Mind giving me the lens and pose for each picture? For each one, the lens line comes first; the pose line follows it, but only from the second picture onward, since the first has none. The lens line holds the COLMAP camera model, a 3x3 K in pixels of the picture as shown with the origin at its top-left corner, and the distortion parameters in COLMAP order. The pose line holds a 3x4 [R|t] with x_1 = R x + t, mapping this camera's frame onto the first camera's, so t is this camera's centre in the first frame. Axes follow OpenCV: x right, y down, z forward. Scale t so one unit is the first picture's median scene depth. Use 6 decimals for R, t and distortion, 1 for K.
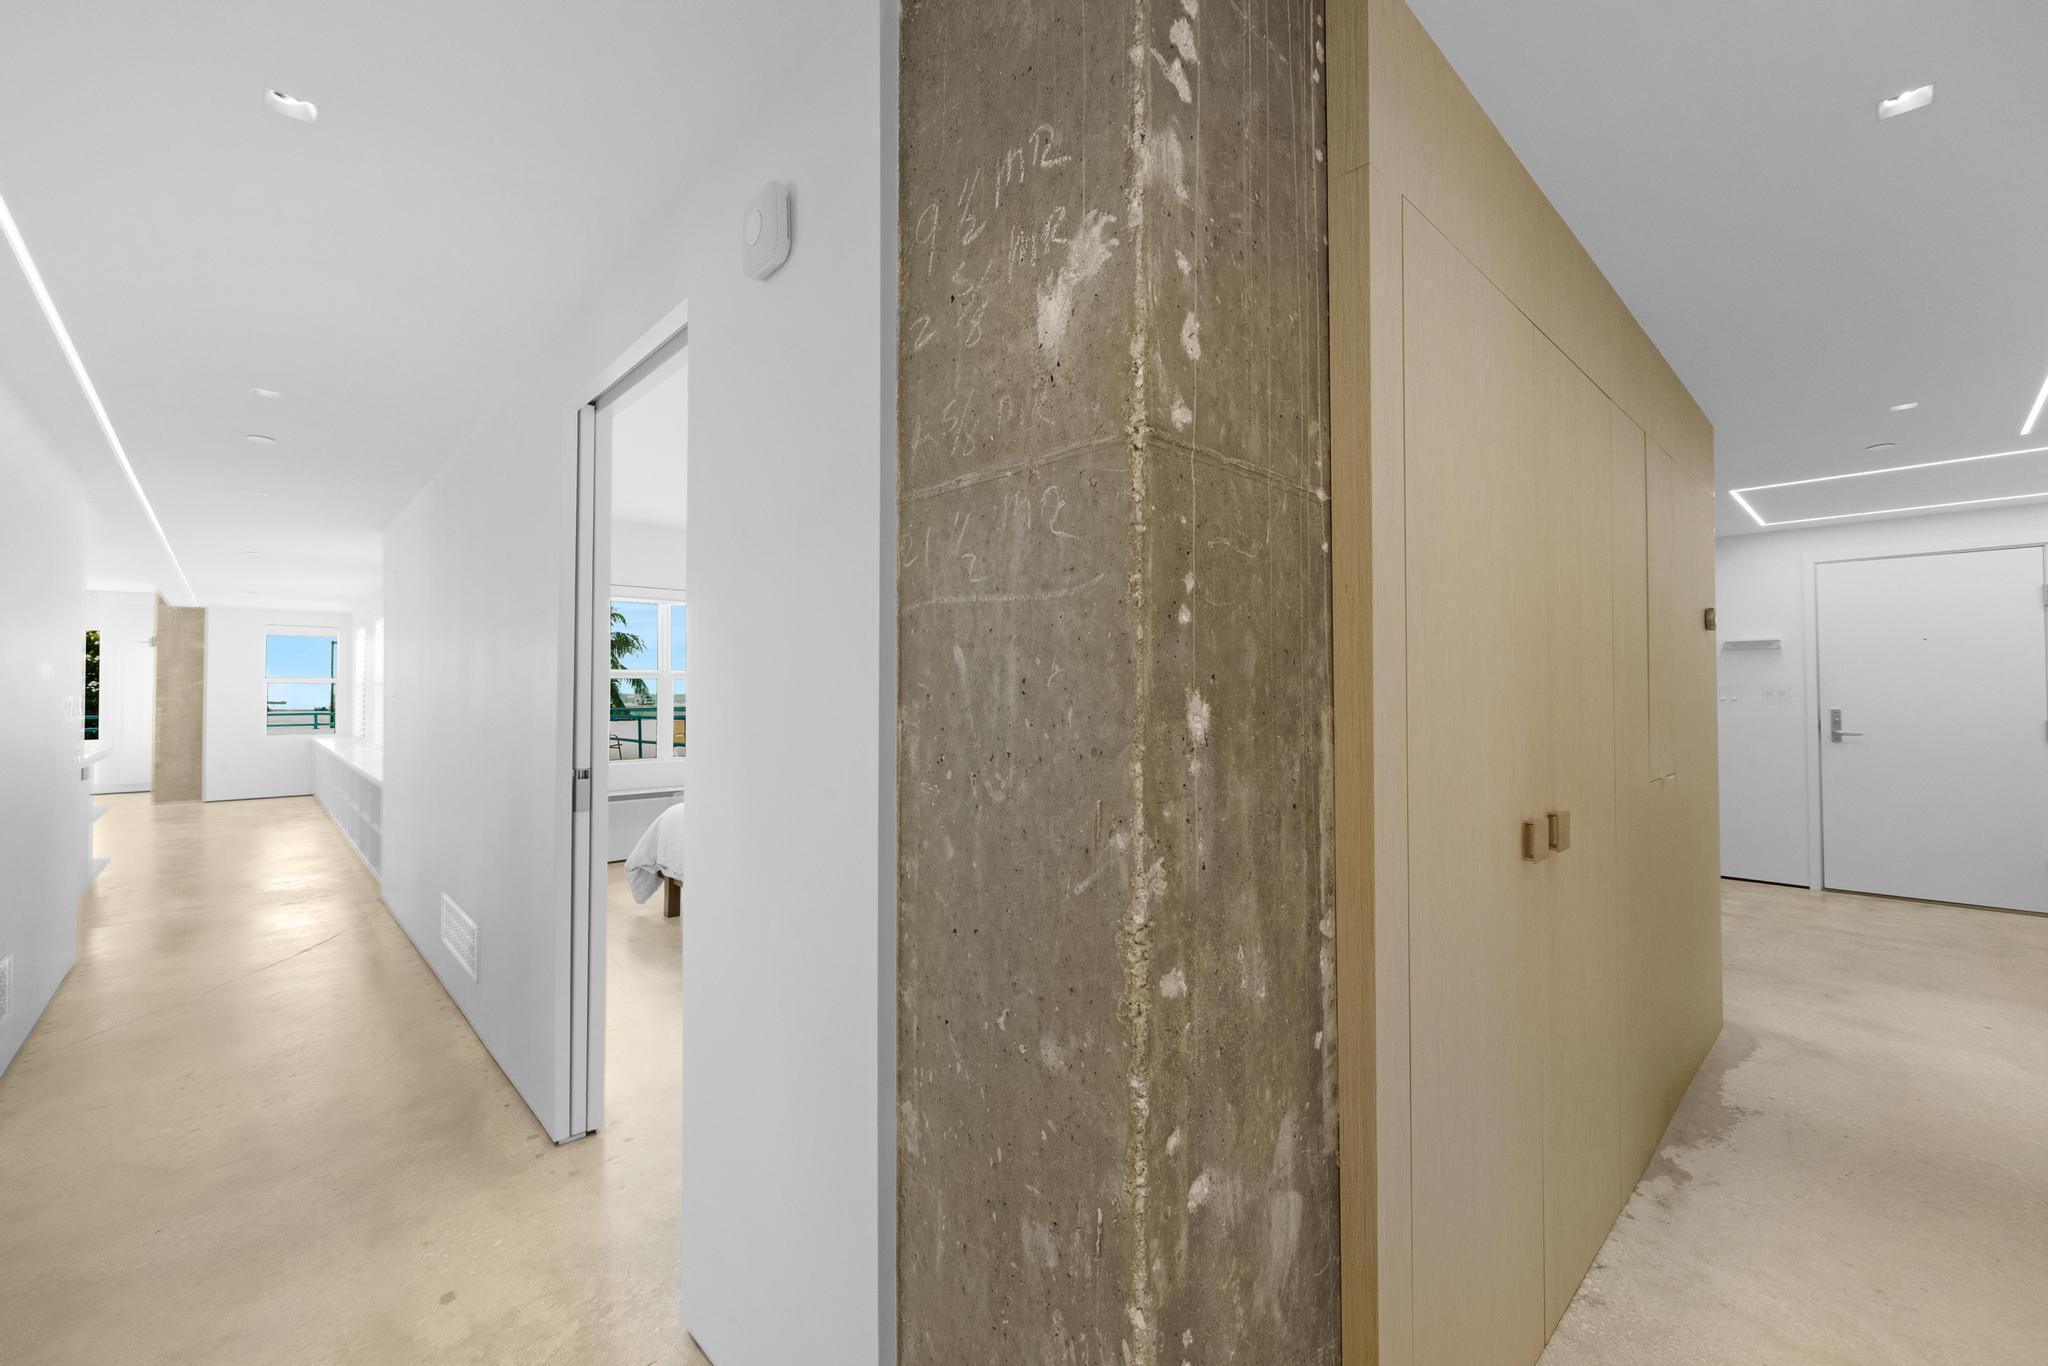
lens RADIAL K [[823.9, 0, 1036.8], [0, 823.9, 674.0], [0, 0, 1]] dist [0.000285, -0.000276]
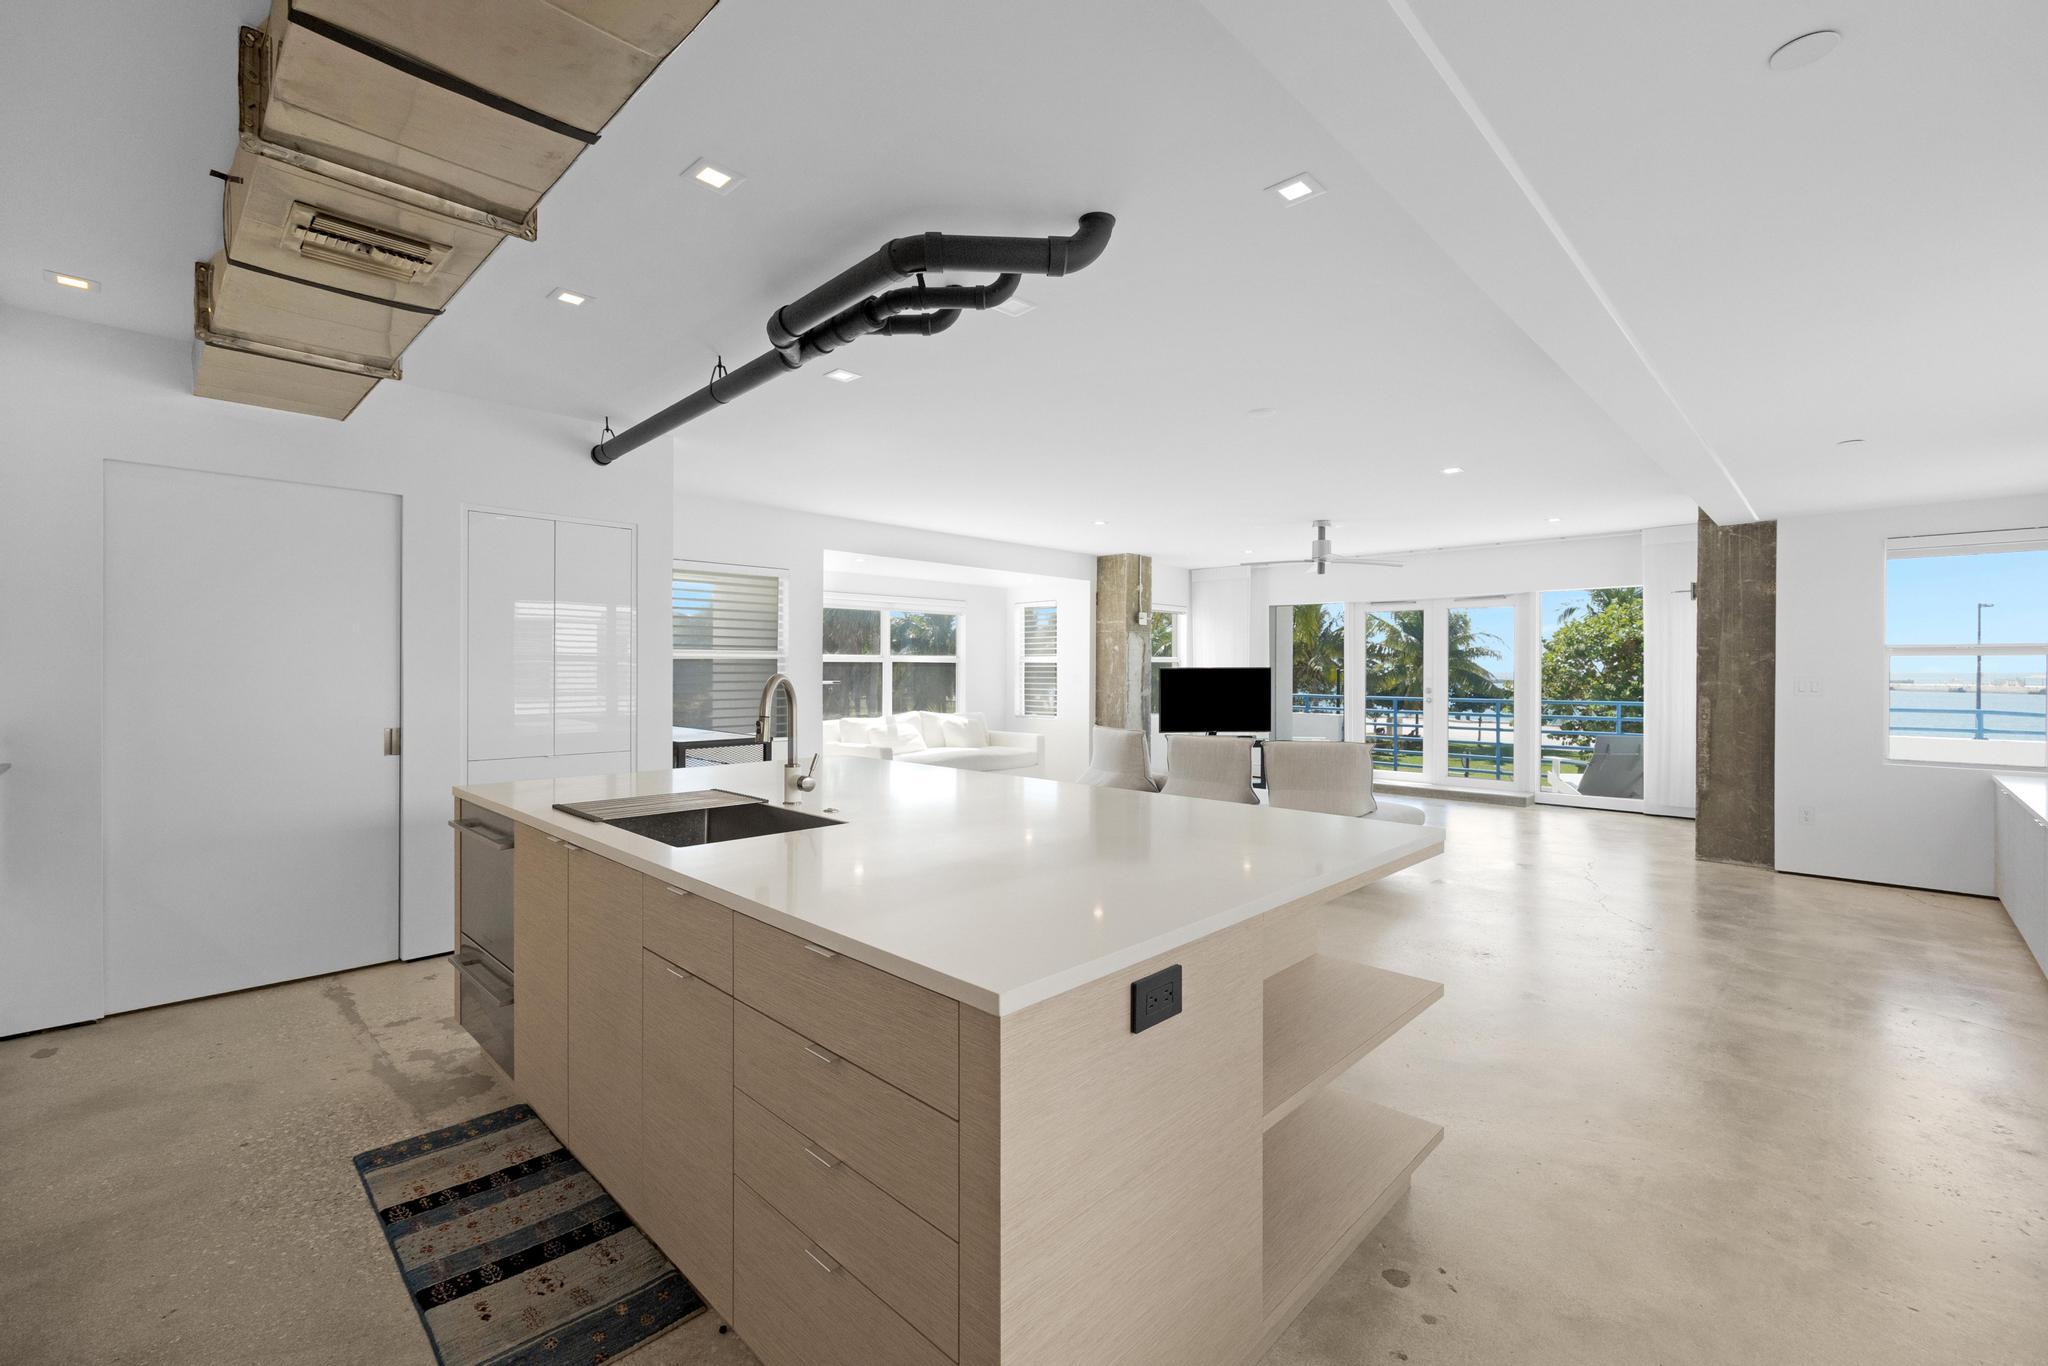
lens RADIAL K [[823.9, 0, 1036.8], [0, 823.9, 674.0], [0, 0, 1]] dist [0.000285, -0.000276]
pose [[0.083492, 0.014821, -0.996398, -0.506050], [0.016274, 0.999736, 0.016234, 0.005369], [0.996376, -0.017570, 0.083229, 0.464791]]
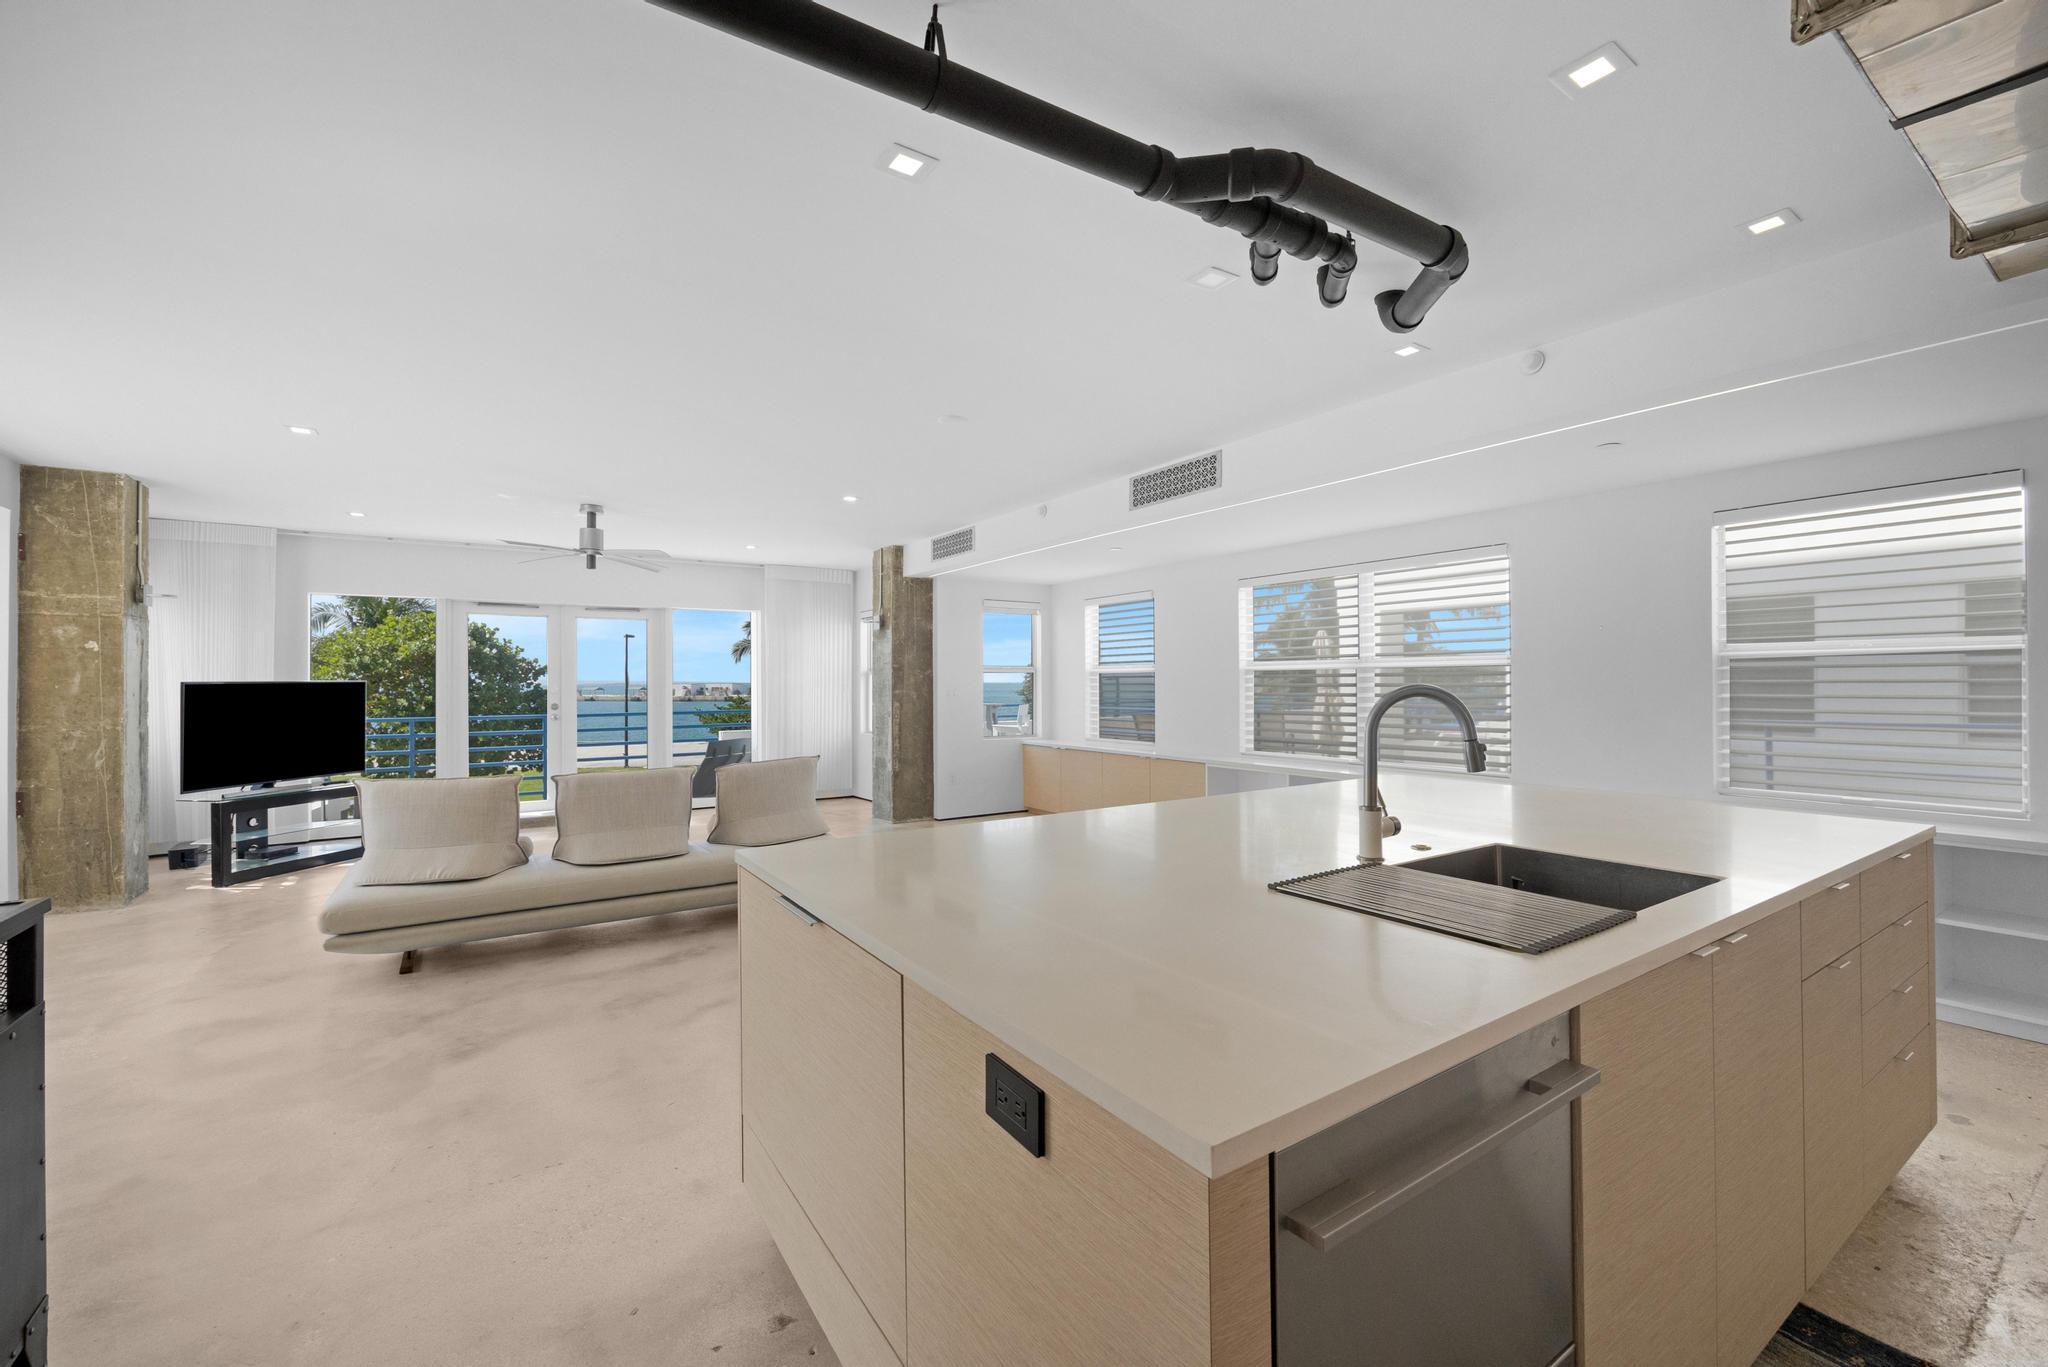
lens RADIAL K [[823.9, 0, 1036.8], [0, 823.9, 674.5], [0, 0, 1]] dist [0.000285, -0.000276]
pose [[0.987385, 0.002557, -0.158319, -0.788659], [-0.000799, 0.999937, 0.011170, 0.003834], [0.158338, -0.010903, 0.987325, 0.231058]]
